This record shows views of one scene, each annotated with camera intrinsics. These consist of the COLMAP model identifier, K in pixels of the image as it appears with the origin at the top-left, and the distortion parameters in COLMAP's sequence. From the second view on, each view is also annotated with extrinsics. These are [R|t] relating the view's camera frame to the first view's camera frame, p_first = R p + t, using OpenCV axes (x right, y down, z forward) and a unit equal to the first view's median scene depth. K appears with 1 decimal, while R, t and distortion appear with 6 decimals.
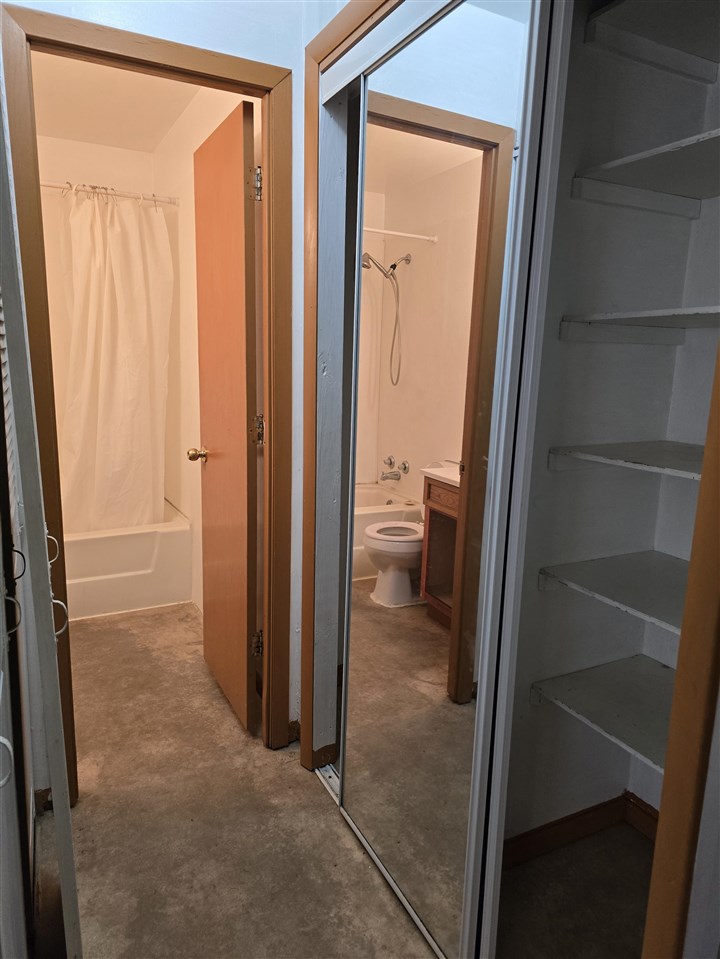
lens RADIAL K [[651.4, 0, 360.6], [0, 651.4, 478.7], [0, 0, 1]] dist [0.030790, -0.010835]
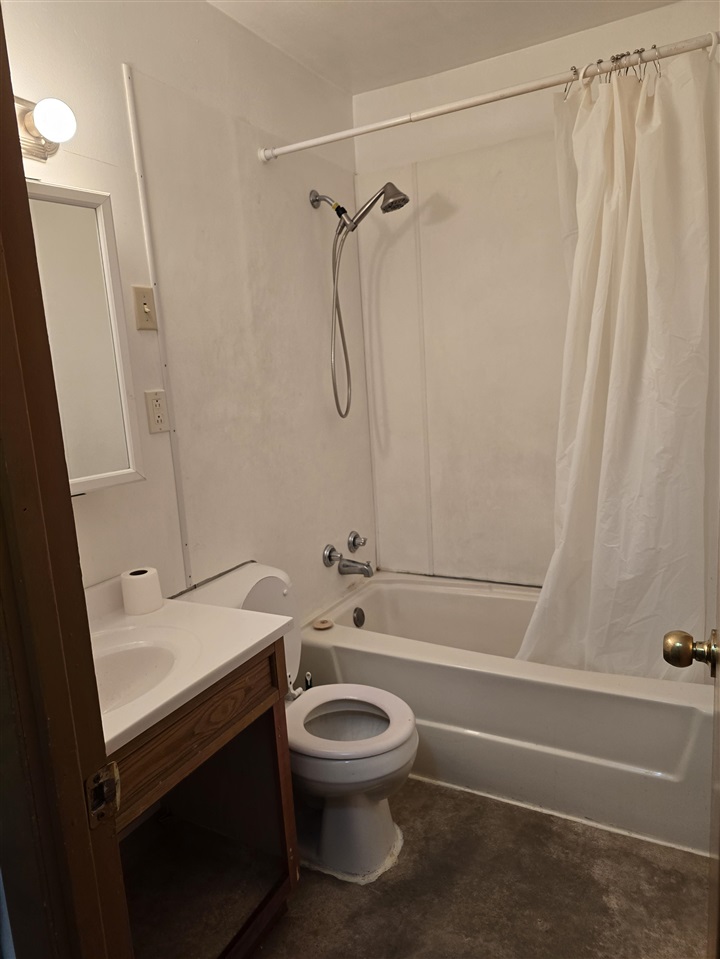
lens RADIAL K [[651.4, 0, 363.6], [0, 651.4, 484.8], [0, 0, 1]] dist [0.030790, -0.010835]
pose [[0.559075, 0.080671, -0.825183, -0.049897], [-0.071518, 0.996238, 0.048939, -0.107430], [0.826027, 0.031655, 0.562741, 0.528162]]
